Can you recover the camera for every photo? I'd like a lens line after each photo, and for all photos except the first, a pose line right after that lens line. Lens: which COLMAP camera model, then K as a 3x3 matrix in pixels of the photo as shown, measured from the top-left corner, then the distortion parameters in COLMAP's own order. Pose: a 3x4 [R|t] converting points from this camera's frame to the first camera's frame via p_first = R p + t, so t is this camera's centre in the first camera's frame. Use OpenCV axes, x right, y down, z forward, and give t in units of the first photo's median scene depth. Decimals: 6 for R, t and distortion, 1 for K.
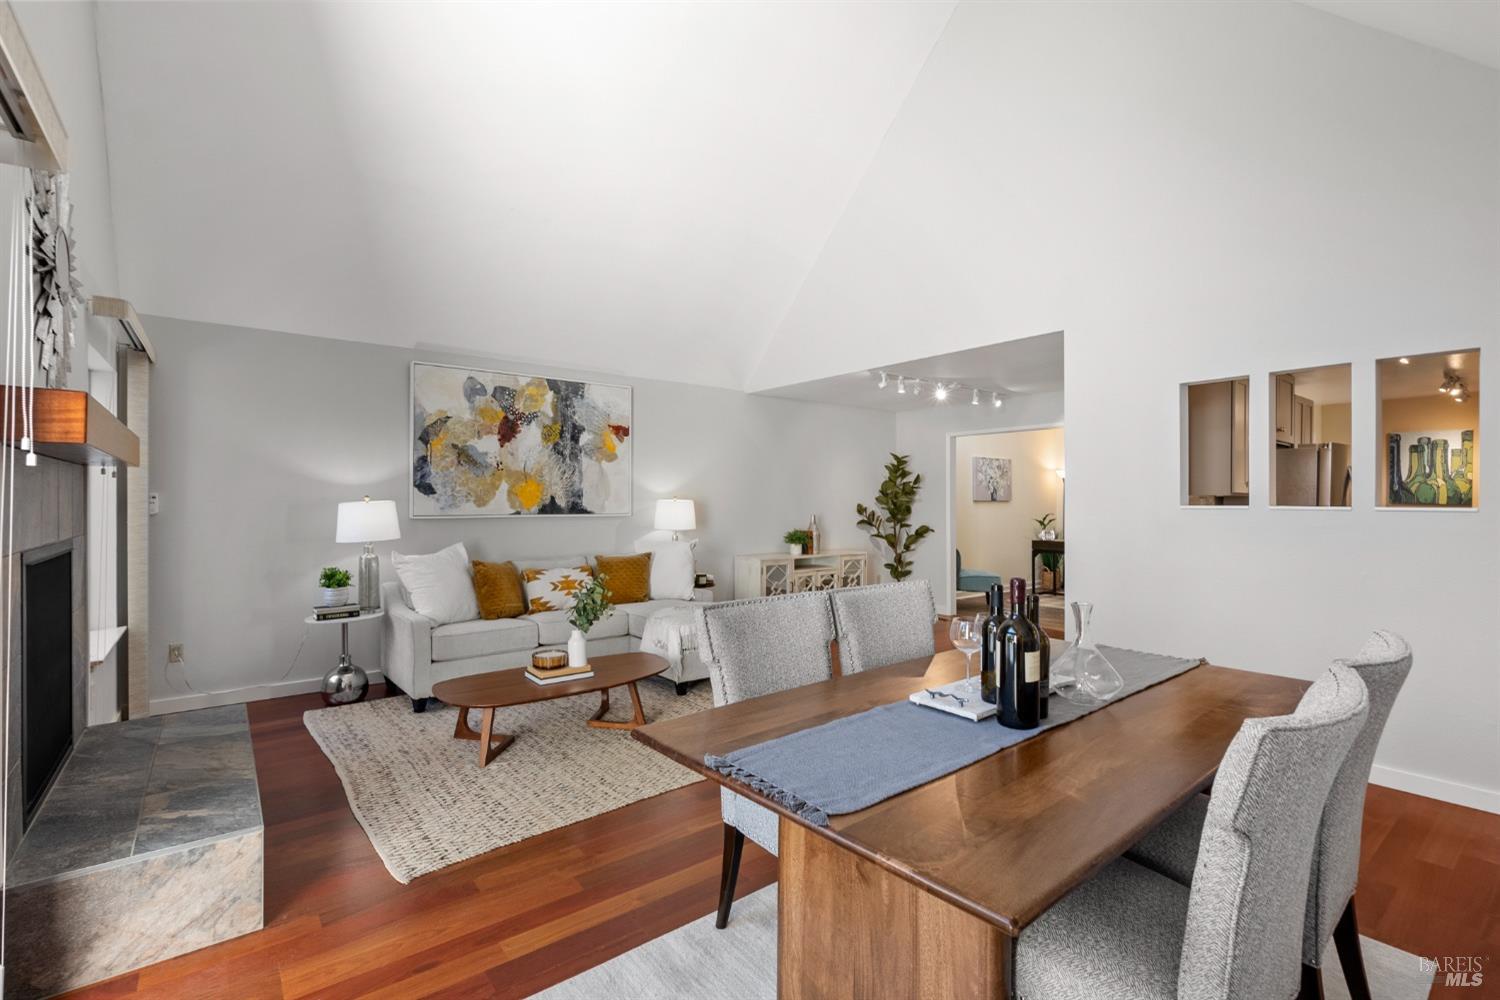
lens RADIAL K [[682.0, 0, 748.9], [0, 682.0, 502.7], [0, 0, 1]] dist [-0.000793, 0.000460]
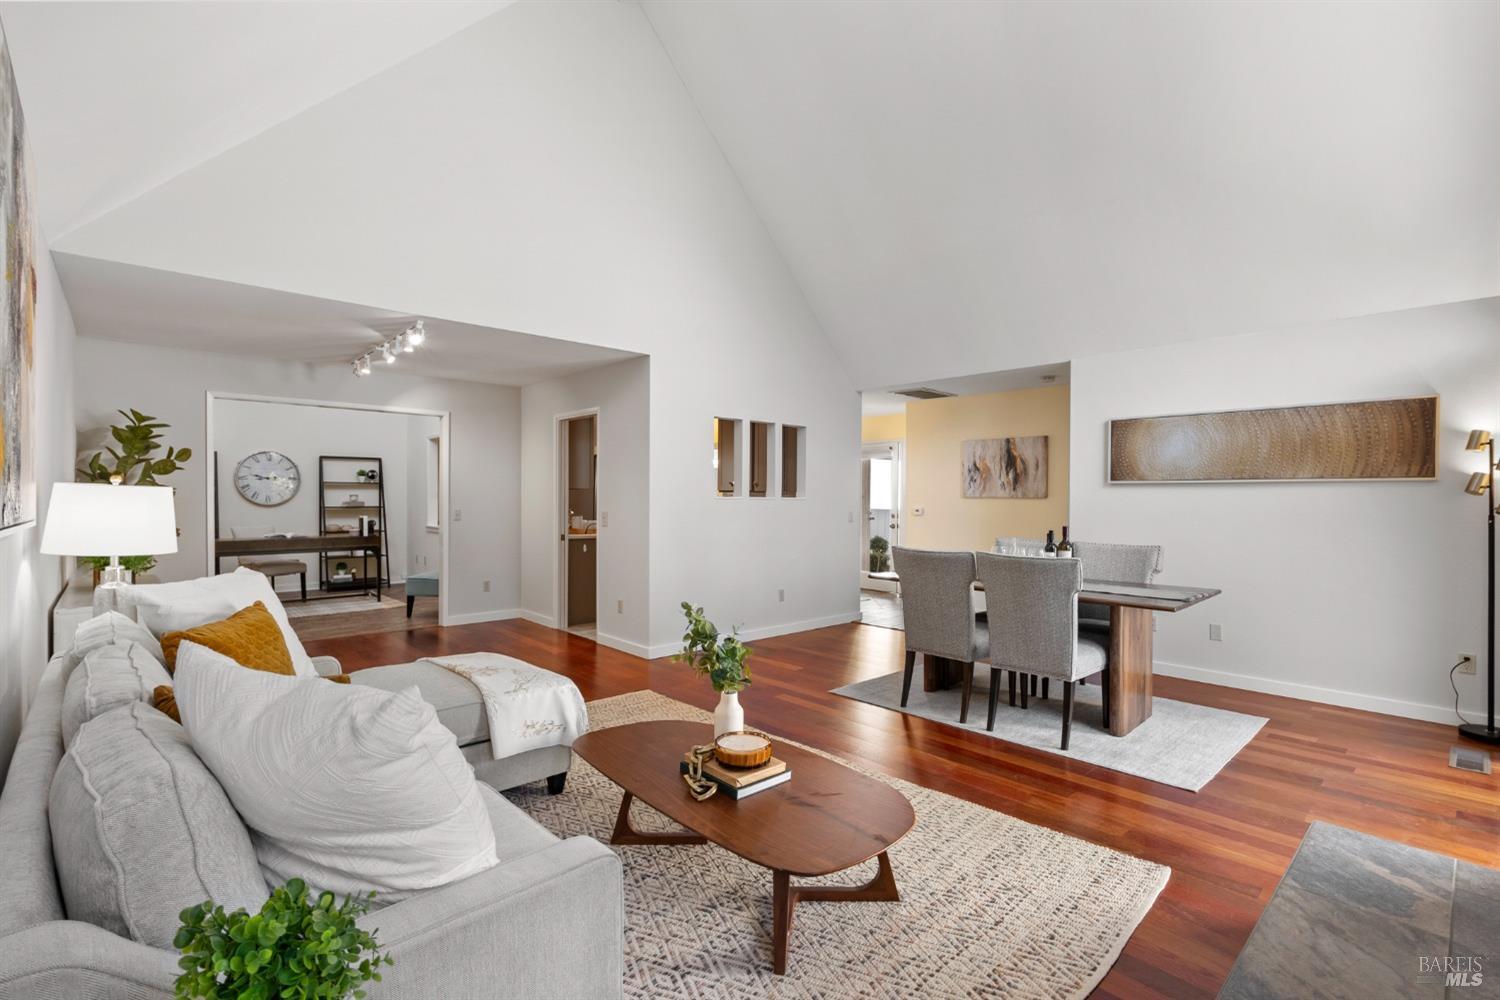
lens RADIAL K [[682.0, 0, 746.6], [0, 682.0, 499.2], [0, 0, 1]] dist [-0.000793, 0.000460]
pose [[-0.081648, -0.004852, 0.996649, -0.498600], [-0.004238, 0.999981, 0.004521, 0.001941], [-0.996652, -0.003855, -0.081667, 0.582110]]
